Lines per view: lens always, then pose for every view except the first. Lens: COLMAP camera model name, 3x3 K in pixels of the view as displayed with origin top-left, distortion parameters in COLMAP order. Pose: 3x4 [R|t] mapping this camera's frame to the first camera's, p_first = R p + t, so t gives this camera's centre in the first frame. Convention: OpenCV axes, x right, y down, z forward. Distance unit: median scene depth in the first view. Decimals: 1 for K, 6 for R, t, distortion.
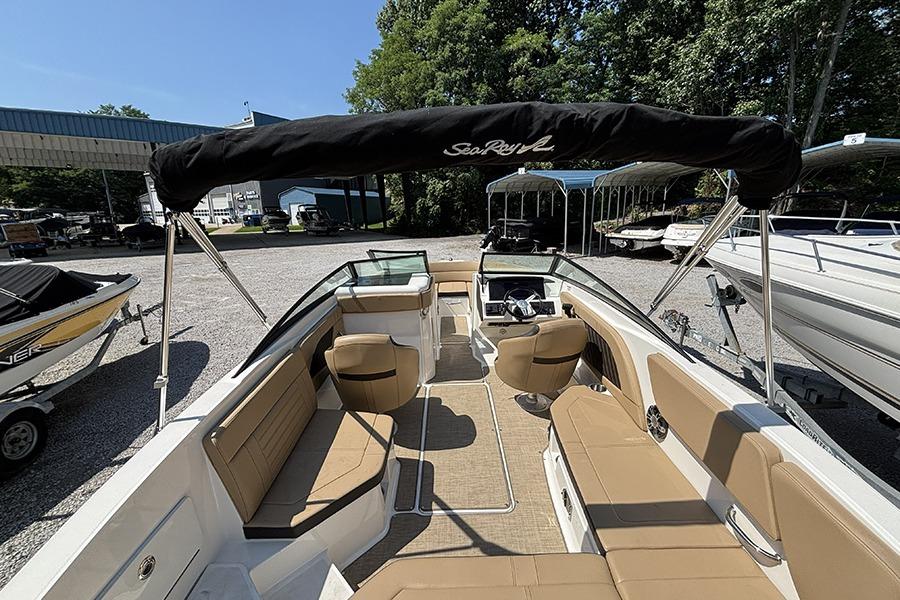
lens RADIAL K [[365.4, 0, 449.0], [0, 365.4, 298.7], [0, 0, 1]] dist [0.002187, 0.000200]
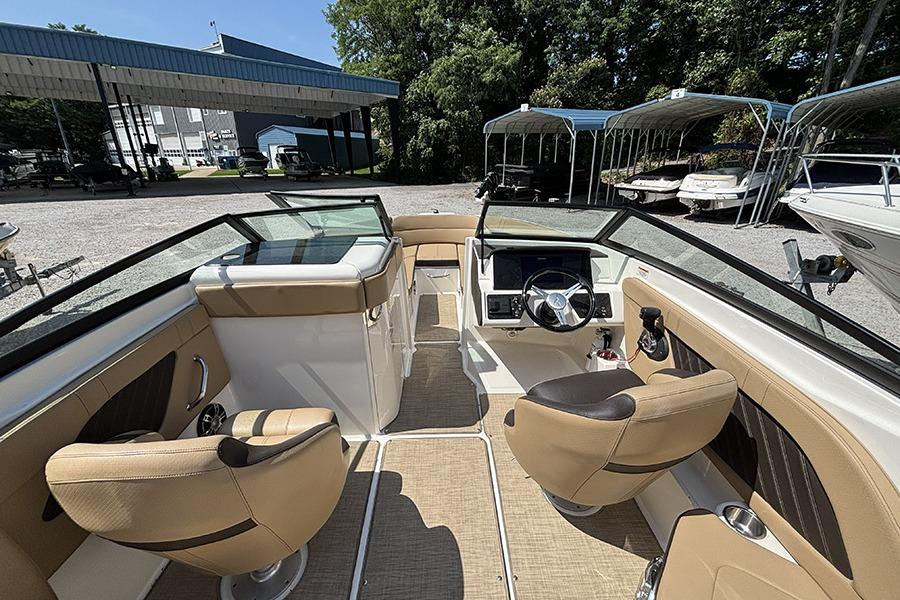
lens RADIAL K [[364.9, 0, 450.0], [0, 364.9, 300.0], [0, 0, 1]] dist [-0.001877, 0.000758]
pose [[0.999646, 0.012082, 0.023689, 0.005425], [-0.015175, 0.990721, 0.135063, -0.009680], [-0.021837, -0.135375, 0.990554, 0.081241]]
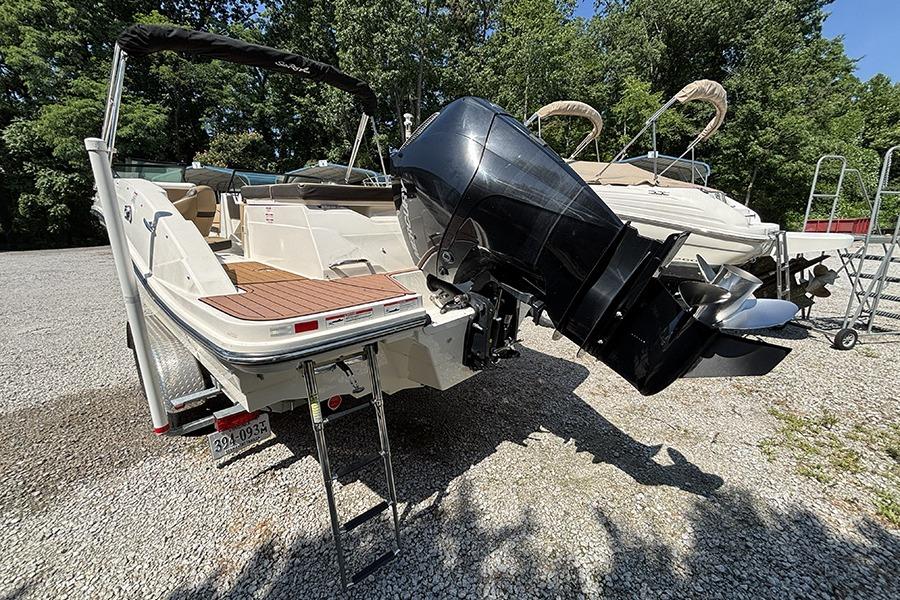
lens RADIAL K [[365.4, 0, 449.0], [0, 365.4, 298.7], [0, 0, 1]] dist [0.002187, 0.000200]
pose [[0.692196, -0.148479, 0.706271, -0.073036], [0.180398, 0.983140, 0.029882, 0.085108], [-0.698800, 0.106726, 0.707311, -0.098013]]
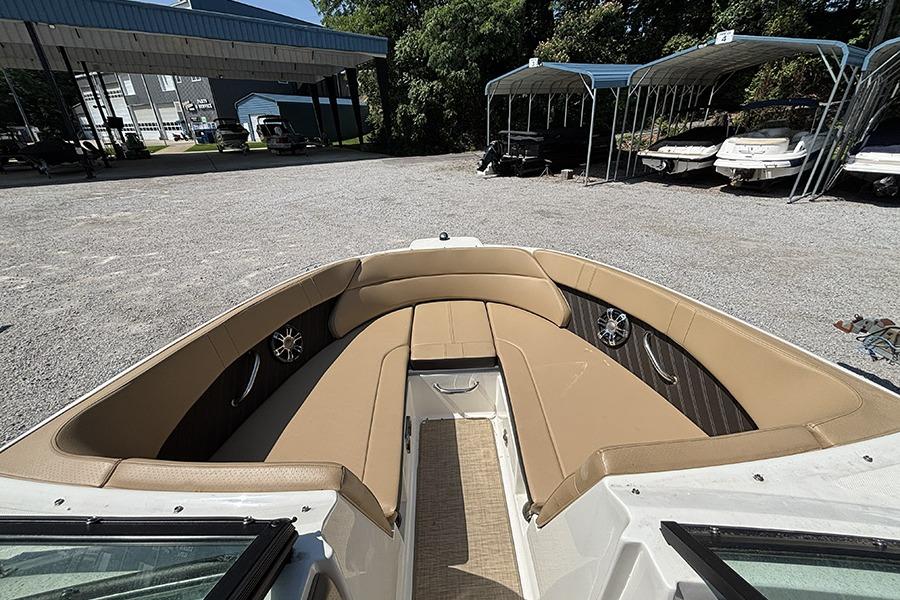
lens RADIAL K [[364.9, 0, 450.0], [0, 364.9, 300.0], [0, 0, 1]] dist [-0.001877, 0.000758]
pose [[0.999493, -0.017192, 0.026812, -0.000085], [0.011112, 0.977139, 0.212311, -0.037081], [-0.029849, -0.211905, 0.976834, 0.182674]]
